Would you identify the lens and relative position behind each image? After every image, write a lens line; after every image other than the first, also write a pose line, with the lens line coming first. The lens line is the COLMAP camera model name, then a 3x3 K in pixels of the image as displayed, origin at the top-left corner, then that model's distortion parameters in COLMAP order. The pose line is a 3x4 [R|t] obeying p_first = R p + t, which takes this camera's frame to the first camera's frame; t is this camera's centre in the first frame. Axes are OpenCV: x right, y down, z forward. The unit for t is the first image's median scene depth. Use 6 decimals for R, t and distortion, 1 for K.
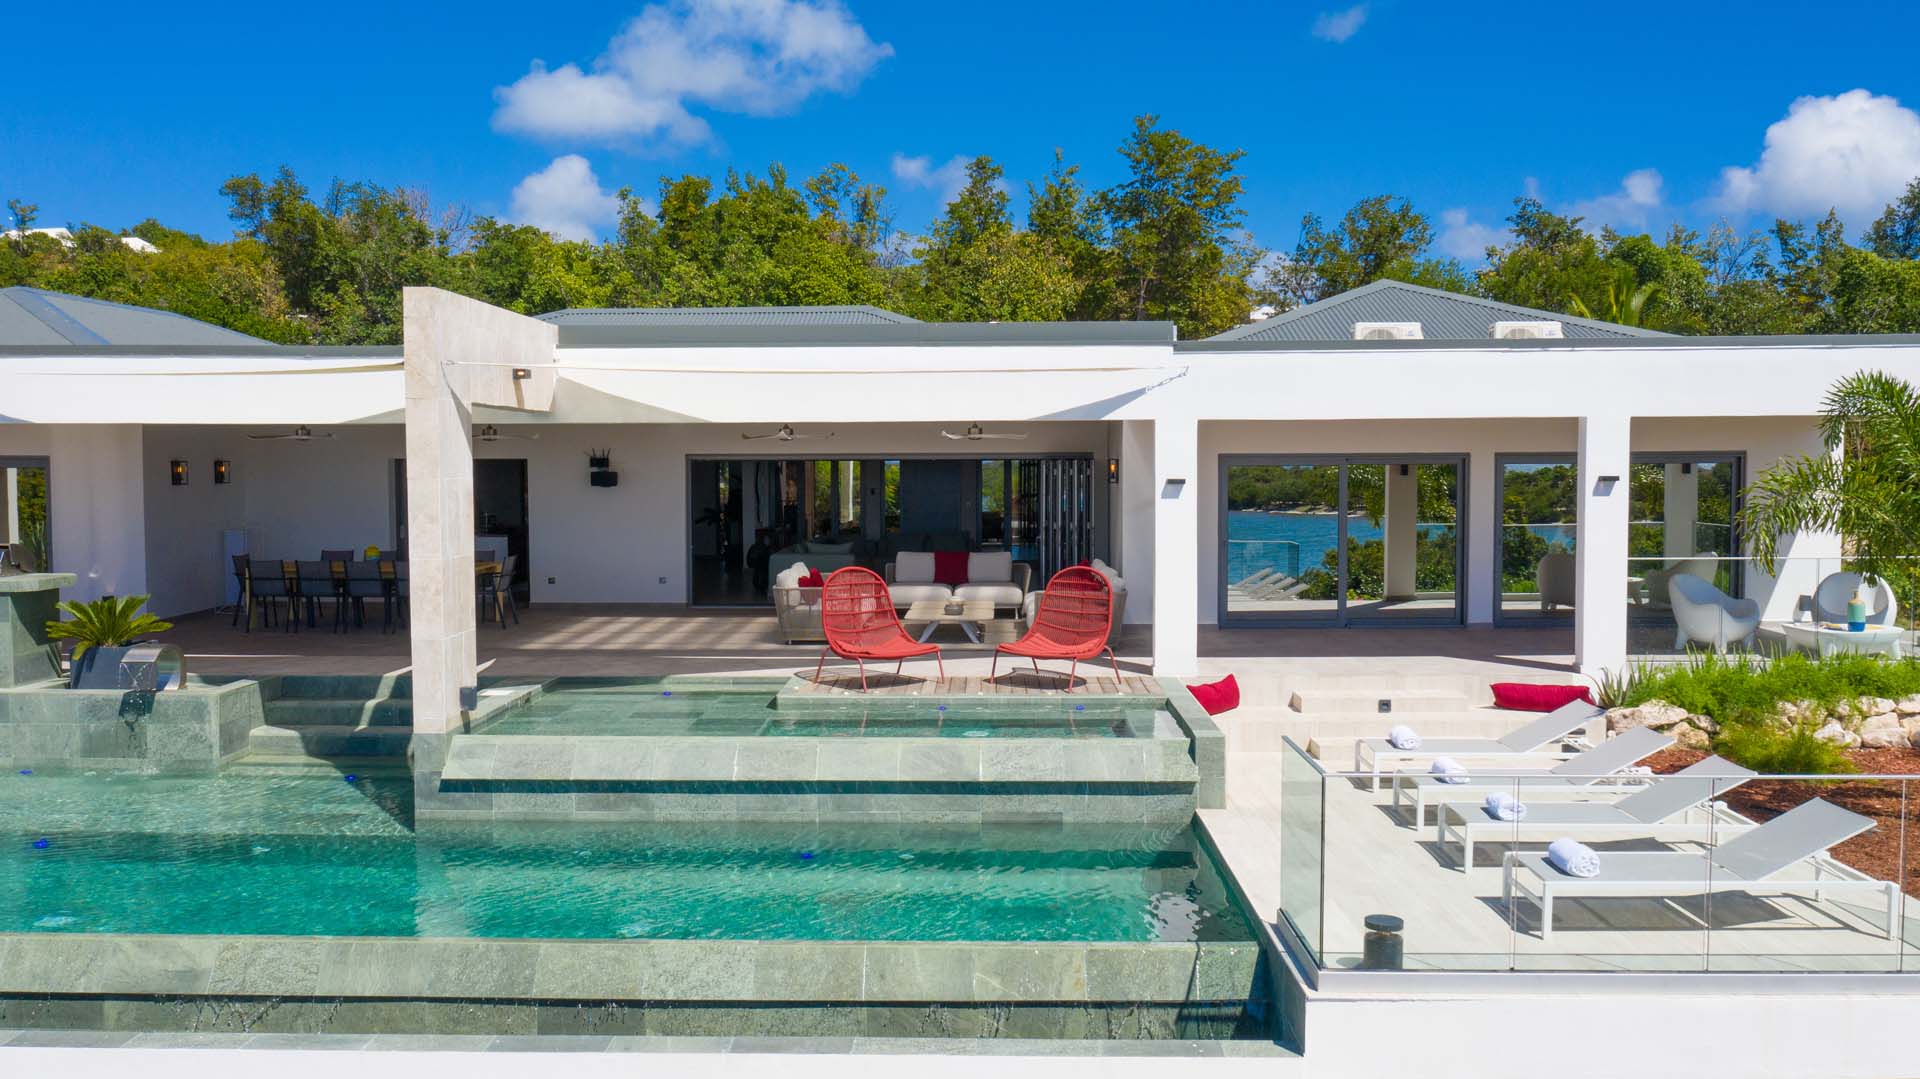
lens RADIAL K [[1551.5, 0, 960.0], [0, 1551.5, 539.5], [0, 0, 1]] dist [-0.019387, 0.009249]
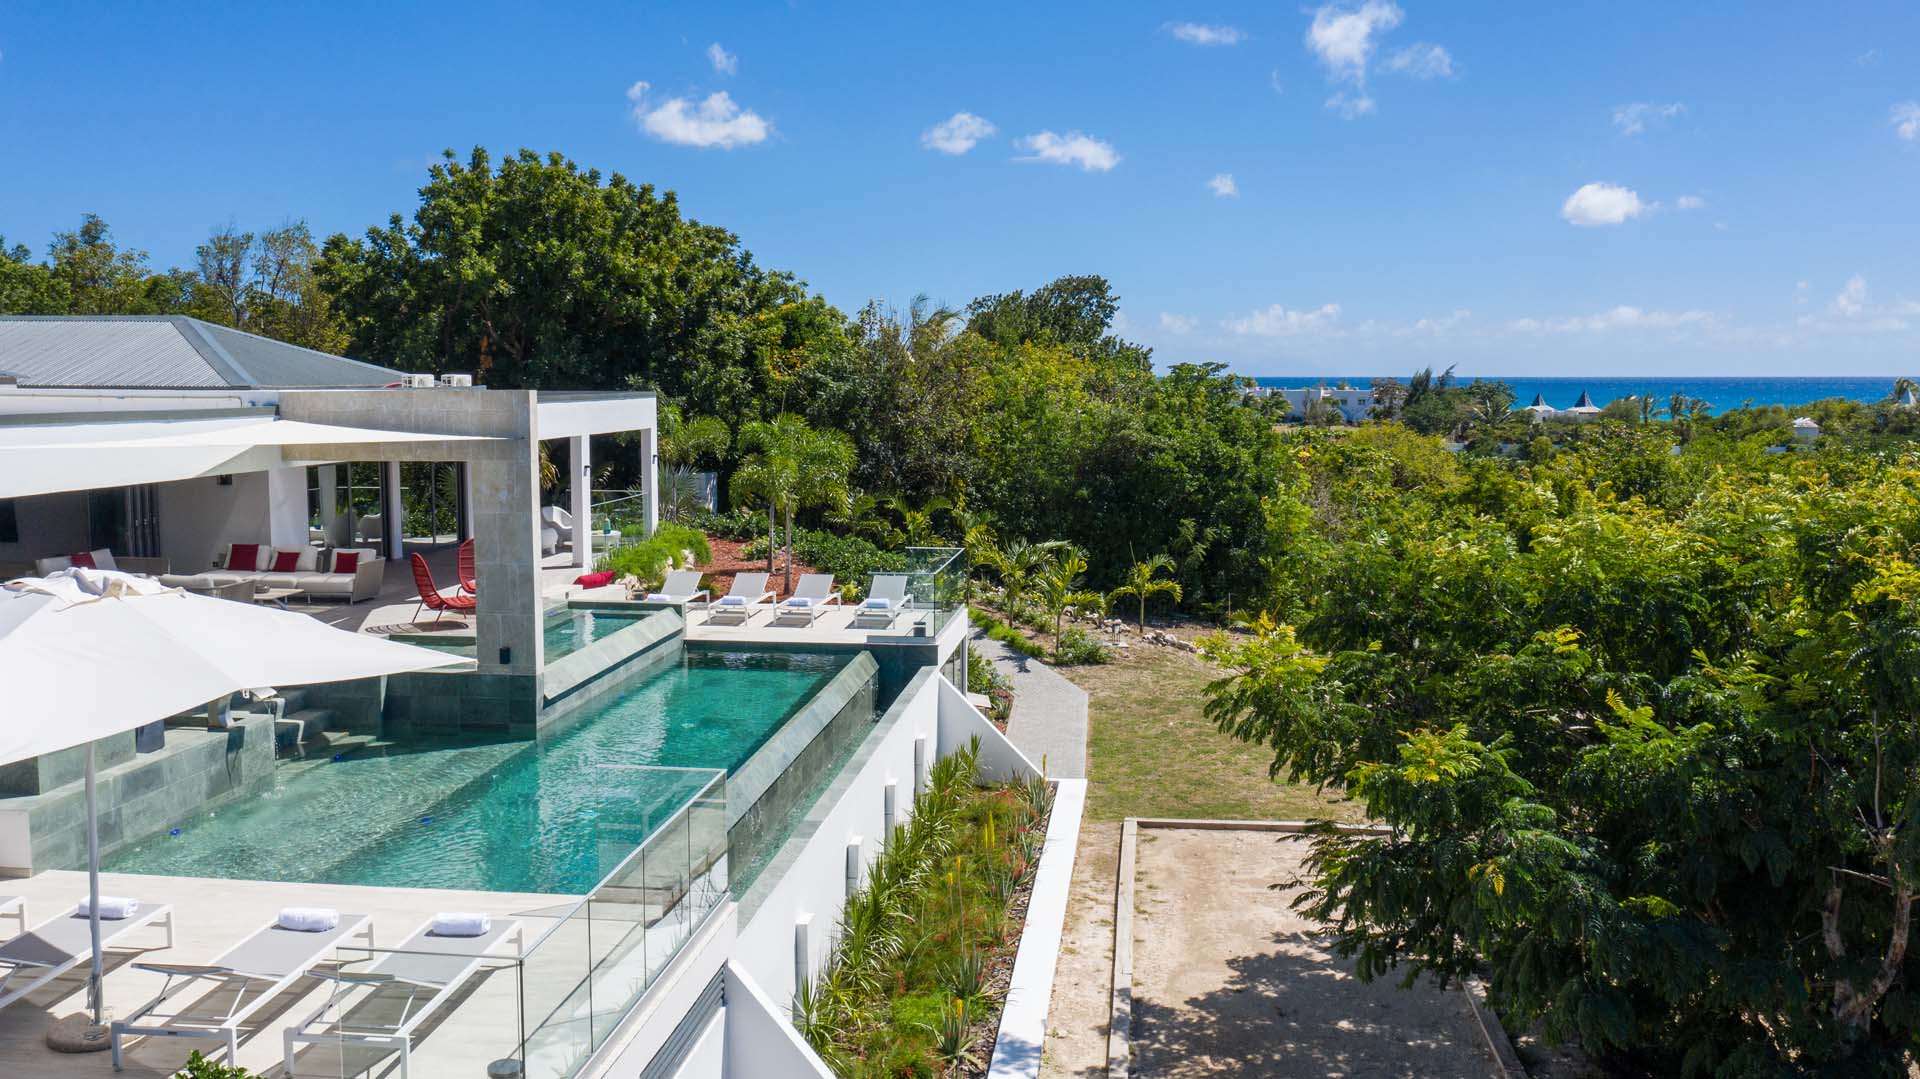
lens RADIAL K [[1564.2, 0, 960.0], [0, 1564.2, 539.5], [0, 0, 1]] dist [-0.001503, -0.000076]
pose [[0.079103, -0.094572, 0.992370, -1.879573], [0.046543, 0.994755, 0.091089, -0.134960], [-0.995779, 0.038983, 0.083090, 0.437362]]
